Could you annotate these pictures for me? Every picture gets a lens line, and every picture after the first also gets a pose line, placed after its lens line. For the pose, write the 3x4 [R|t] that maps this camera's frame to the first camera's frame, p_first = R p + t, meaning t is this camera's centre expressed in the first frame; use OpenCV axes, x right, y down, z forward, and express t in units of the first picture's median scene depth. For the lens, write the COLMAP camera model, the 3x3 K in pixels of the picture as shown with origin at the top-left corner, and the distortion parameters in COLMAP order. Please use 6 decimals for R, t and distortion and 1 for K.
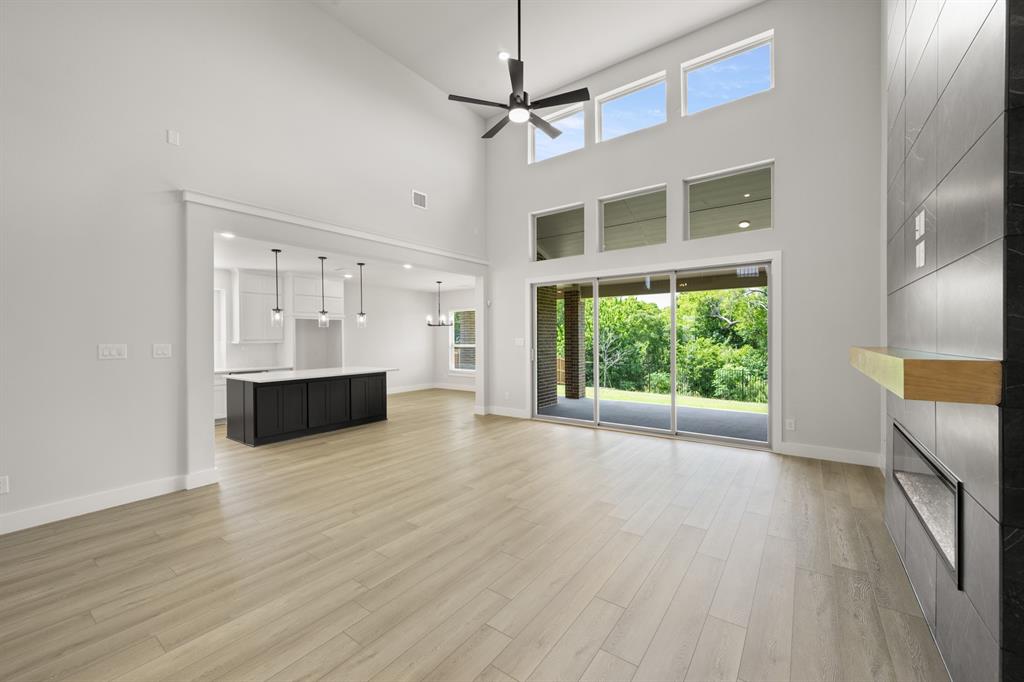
lens RADIAL K [[401.0, 0, 512.2], [0, 401.0, 340.8], [0, 0, 1]] dist [-0.001474, 0.000039]
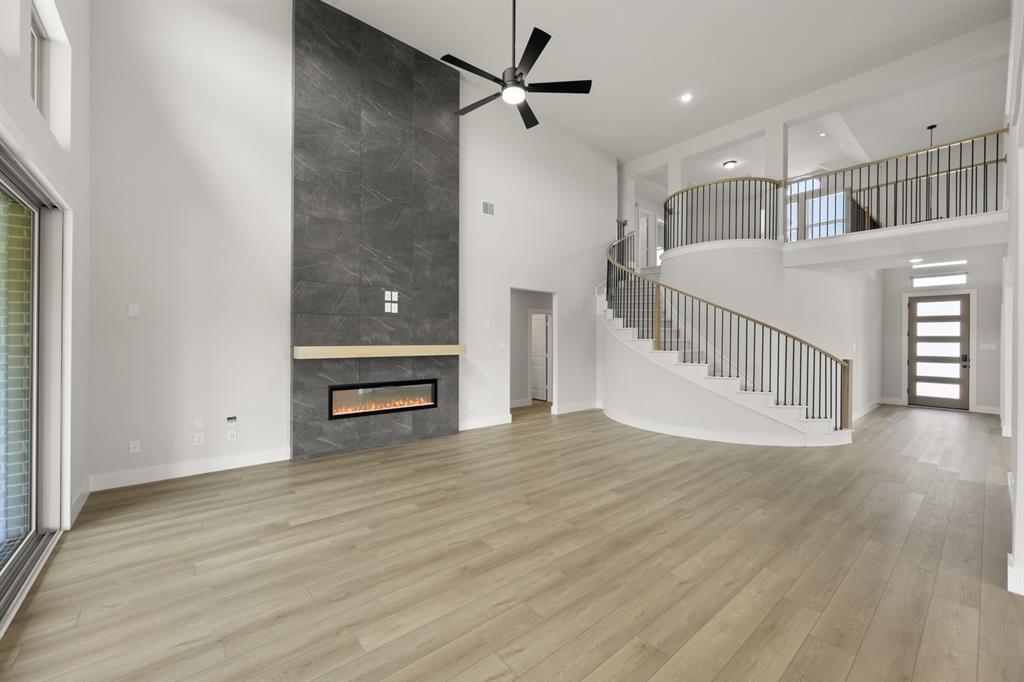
lens RADIAL K [[401.0, 0, 510.4], [0, 401.0, 338.9], [0, 0, 1]] dist [-0.001474, 0.000039]
pose [[-0.970475, -0.005844, 0.241132, -0.214230], [-0.004052, 0.999960, 0.007925, -0.020314], [-0.241169, 0.006714, -0.970460, 2.114148]]
